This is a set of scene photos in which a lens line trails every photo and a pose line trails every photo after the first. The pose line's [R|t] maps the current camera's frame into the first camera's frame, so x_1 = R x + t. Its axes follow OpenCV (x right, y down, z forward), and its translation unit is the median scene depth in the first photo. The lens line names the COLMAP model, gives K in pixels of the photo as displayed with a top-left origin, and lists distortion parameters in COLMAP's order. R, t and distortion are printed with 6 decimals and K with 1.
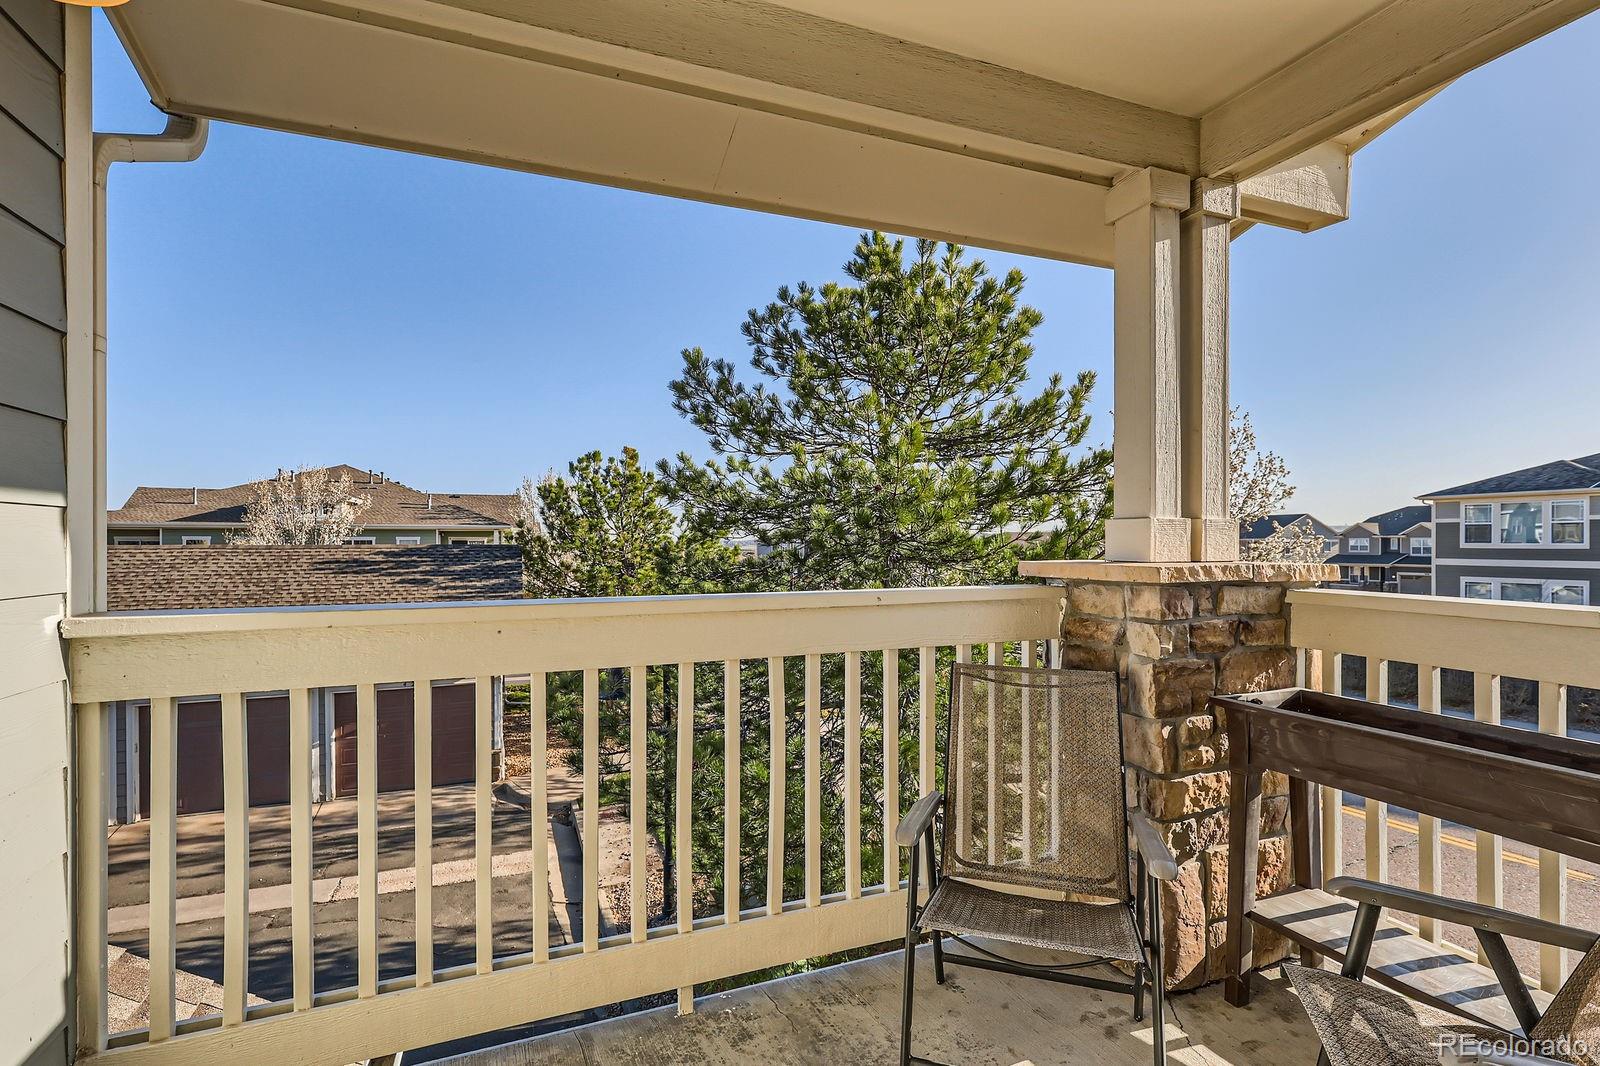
lens RADIAL K [[741.9, 0, 798.5], [0, 741.9, 539.4], [0, 0, 1]] dist [0.001324, 0.000030]
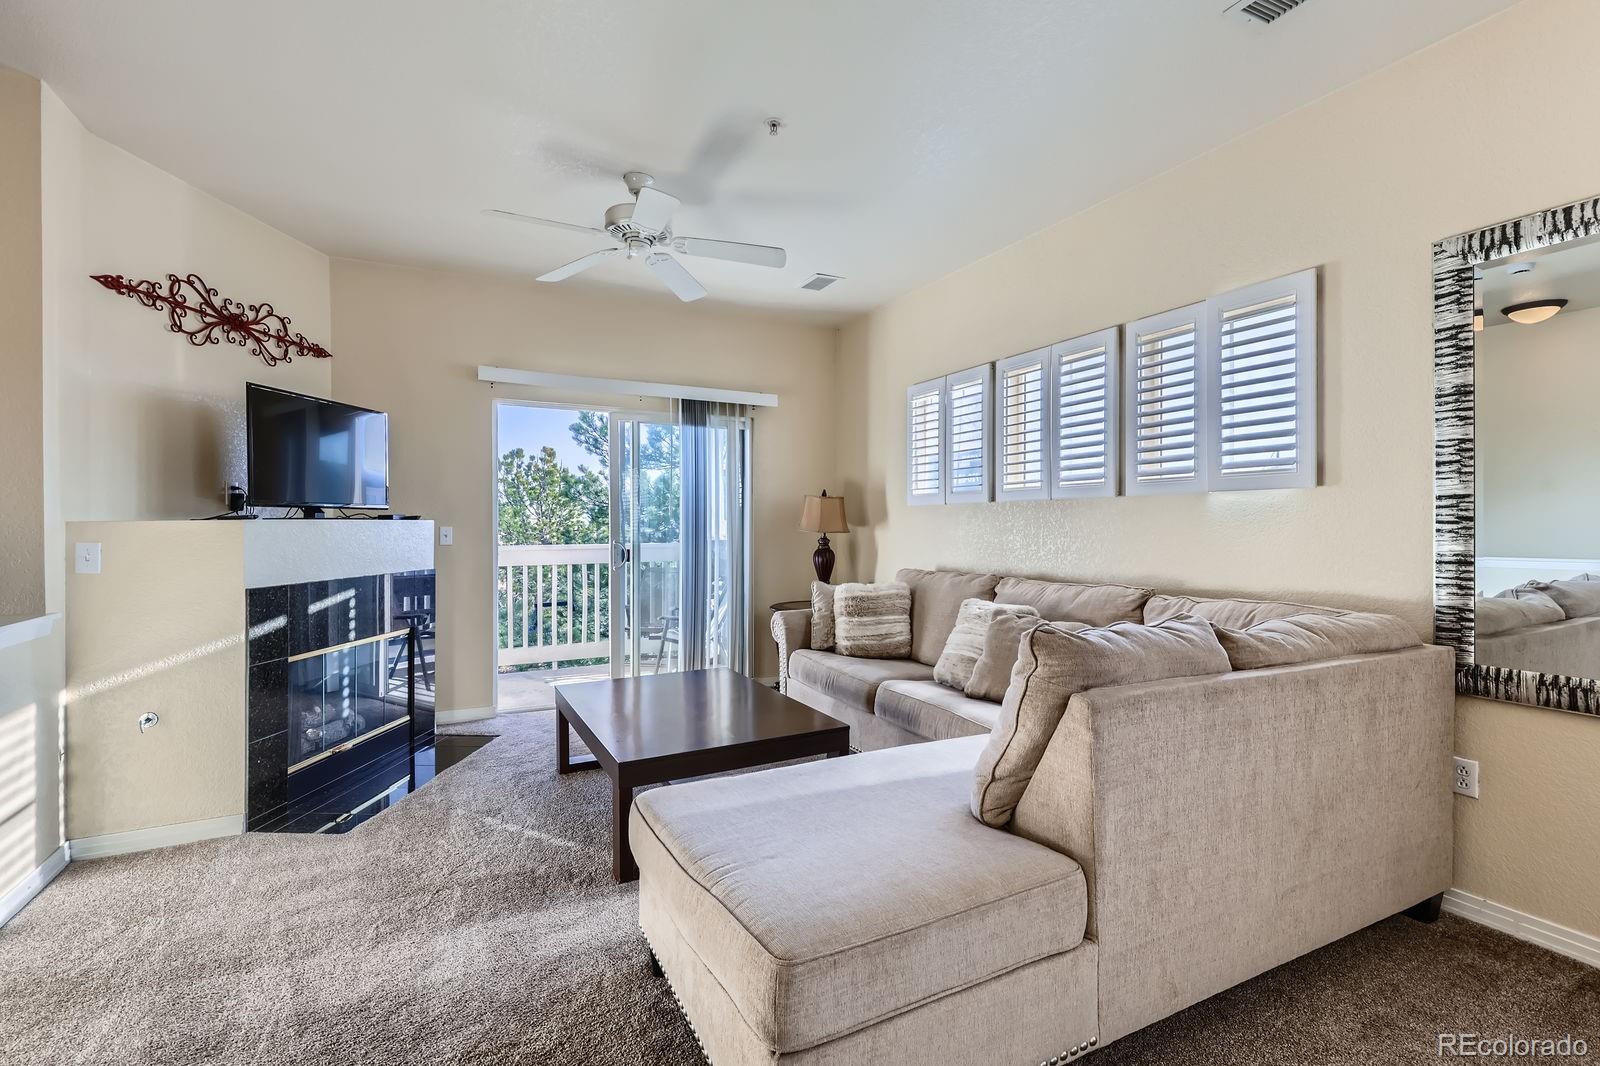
lens RADIAL K [[741.9, 0, 802.6], [0, 741.9, 529.0], [0, 0, 1]] dist [0.001324, 0.000030]
pose [[0.994800, 0.004163, 0.101767, 0.064204], [-0.004934, 0.999961, 0.007320, -0.001616], [-0.101733, -0.007784, 0.994781, -0.252487]]
